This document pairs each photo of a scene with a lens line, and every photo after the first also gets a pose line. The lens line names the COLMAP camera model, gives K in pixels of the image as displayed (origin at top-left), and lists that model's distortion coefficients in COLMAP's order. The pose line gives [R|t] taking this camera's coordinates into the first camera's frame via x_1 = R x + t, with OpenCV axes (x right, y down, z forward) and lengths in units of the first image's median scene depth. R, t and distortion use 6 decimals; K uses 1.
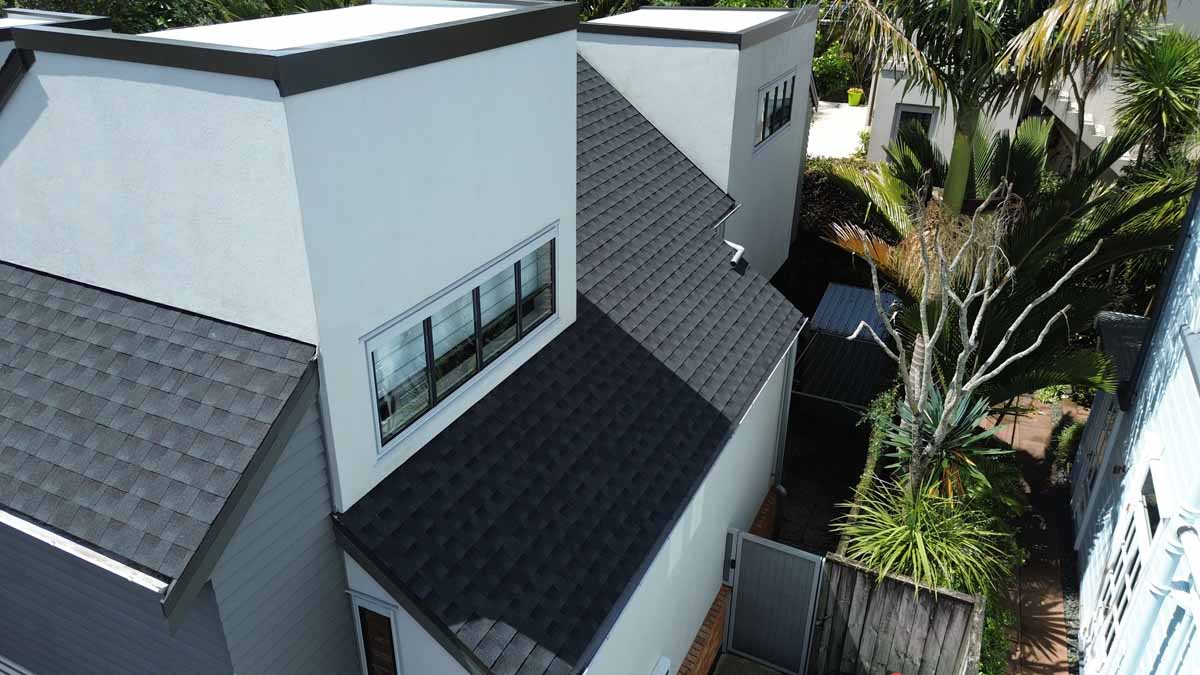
lens RADIAL K [[853.8, 0, 600.0], [0, 853.8, 337.5], [0, 0, 1]] dist [0.070841, -0.070682]
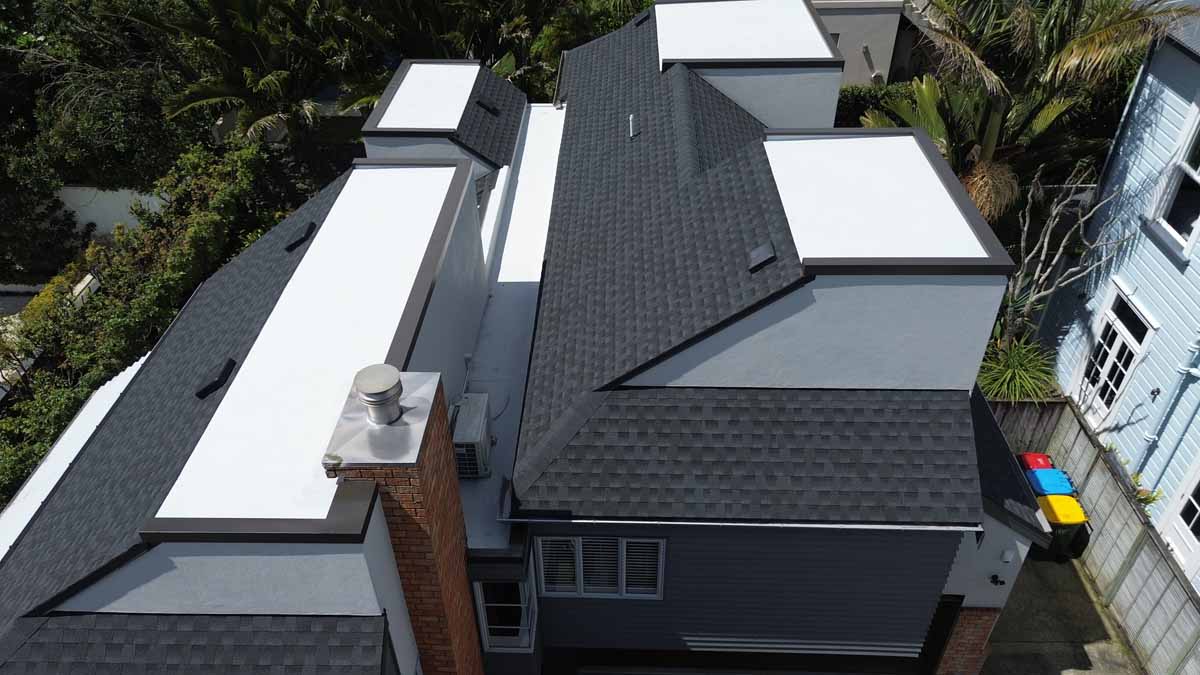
lens RADIAL K [[847.2, 0, 600.0], [0, 847.2, 337.5], [0, 0, 1]] dist [0.169050, -0.307766]
pose [[0.911216, -0.268701, 0.312225, -1.034164], [0.206042, 0.953636, 0.219374, -0.433368], [-0.356695, -0.135566, 0.924332, -0.279289]]
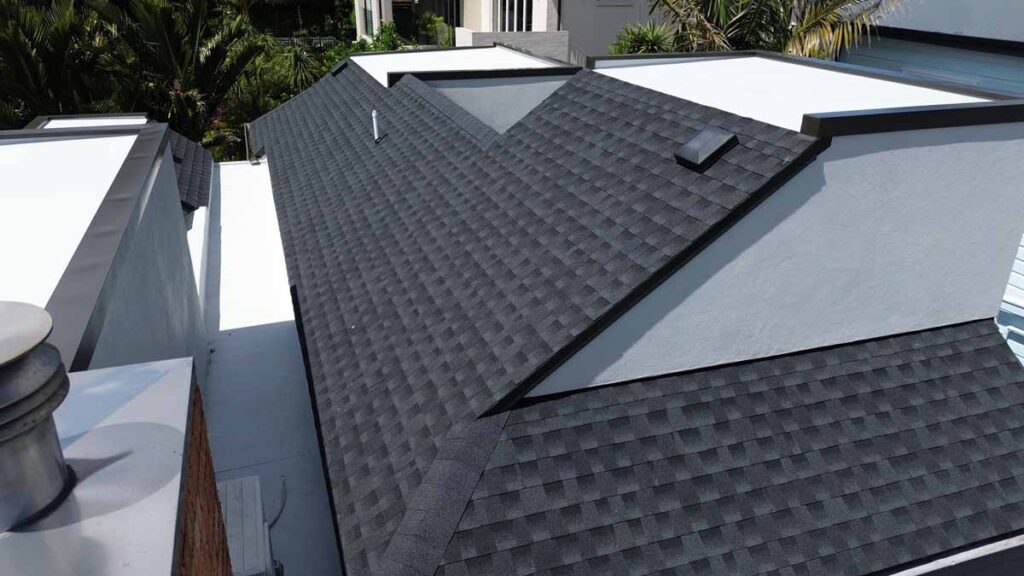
lens RADIAL K [[728.6, 0, 512.0], [0, 728.6, 288.0], [0, 0, 1]] dist [0.070841, -0.070682]
pose [[0.706845, -0.290480, 0.644974, -0.995300], [0.312654, 0.946190, 0.083493, -0.227099], [-0.634521, 0.142637, 0.759630, 0.384867]]
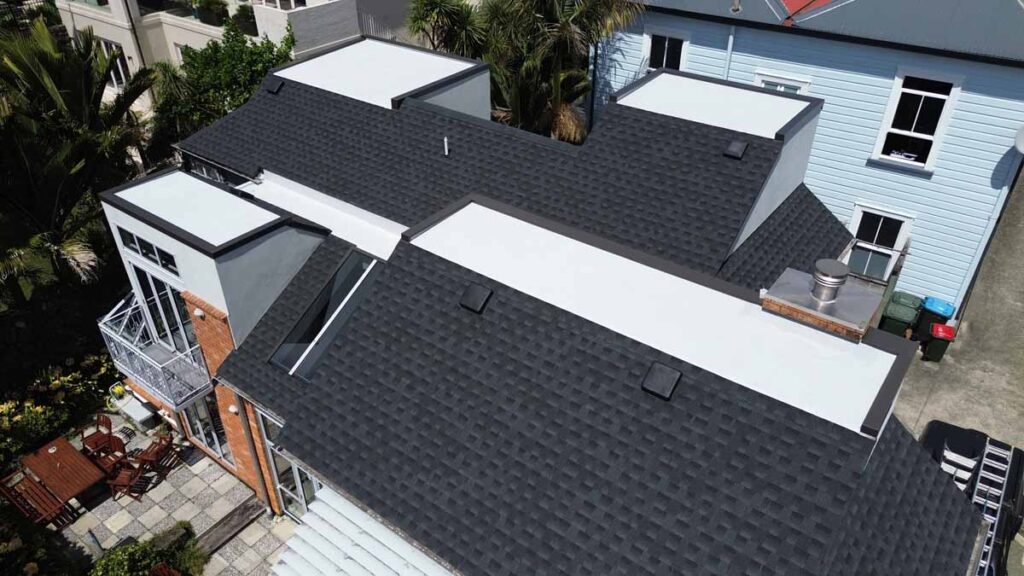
lens RADIAL K [[728.6, 0, 512.0], [0, 728.6, 288.0], [0, 0, 1]] dist [0.070841, -0.070682]
pose [[0.195183, -0.559678, 0.805397, -1.966452], [0.444925, 0.782357, 0.435842, -0.903909], [-0.874039, 0.273272, 0.401718, 0.609670]]
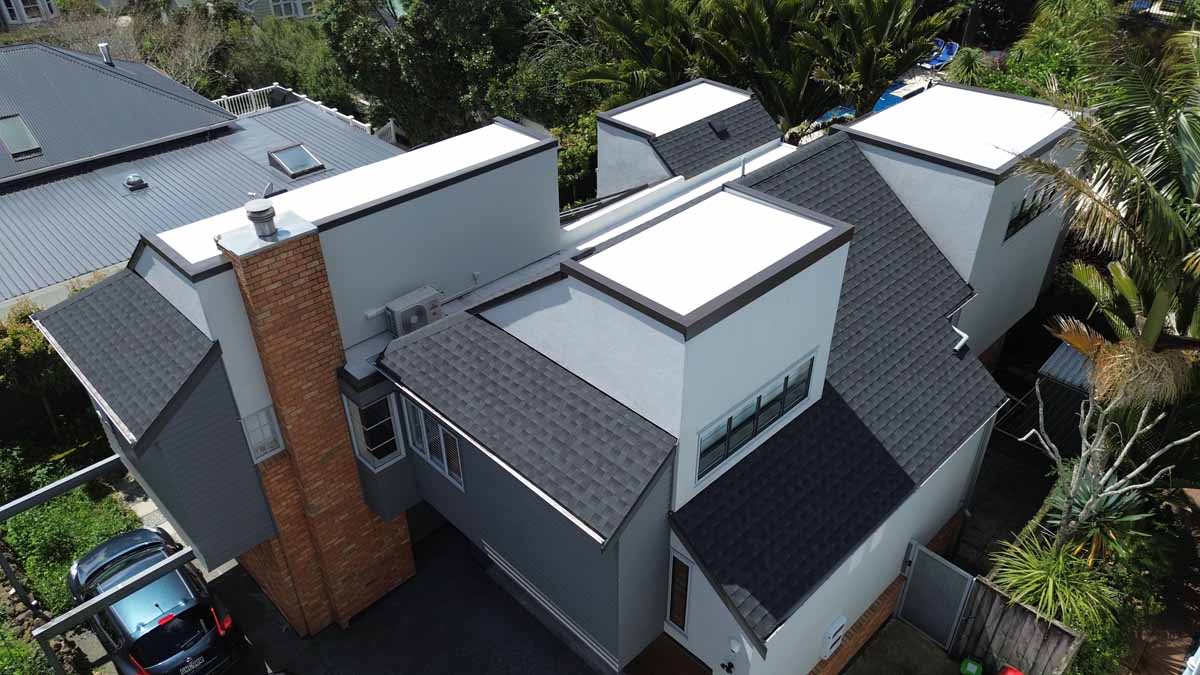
lens RADIAL K [[853.8, 0, 600.0], [0, 853.8, 337.5], [0, 0, 1]] dist [0.070841, -0.070682]
pose [[0.941867, 0.173454, -0.287751, 0.023203], [-0.132602, 0.978818, 0.155990, -0.327869], [0.308713, -0.108765, 0.944916, -0.597062]]
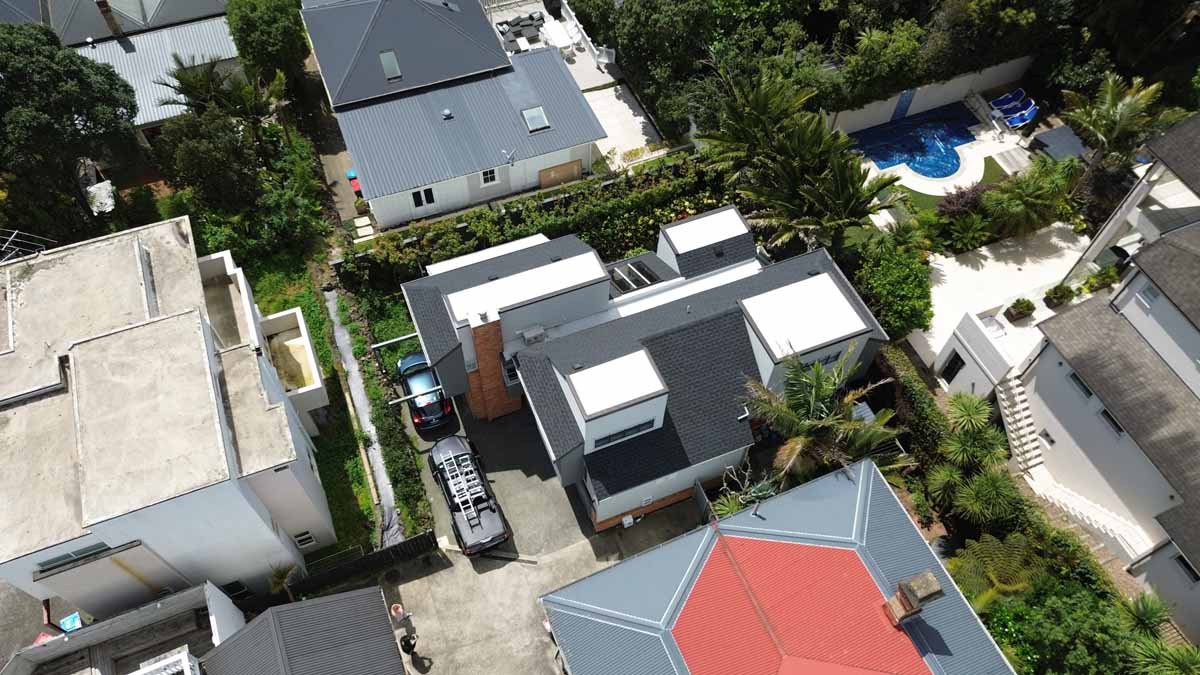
lens RADIAL K [[853.8, 0, 600.0], [0, 853.8, 337.5], [0, 0, 1]] dist [0.070841, -0.070682]
pose [[0.745456, 0.555906, -0.367782, 1.045667], [-0.312601, 0.778894, 0.543696, -2.554357], [0.588707, -0.290332, 0.754408, -2.198325]]
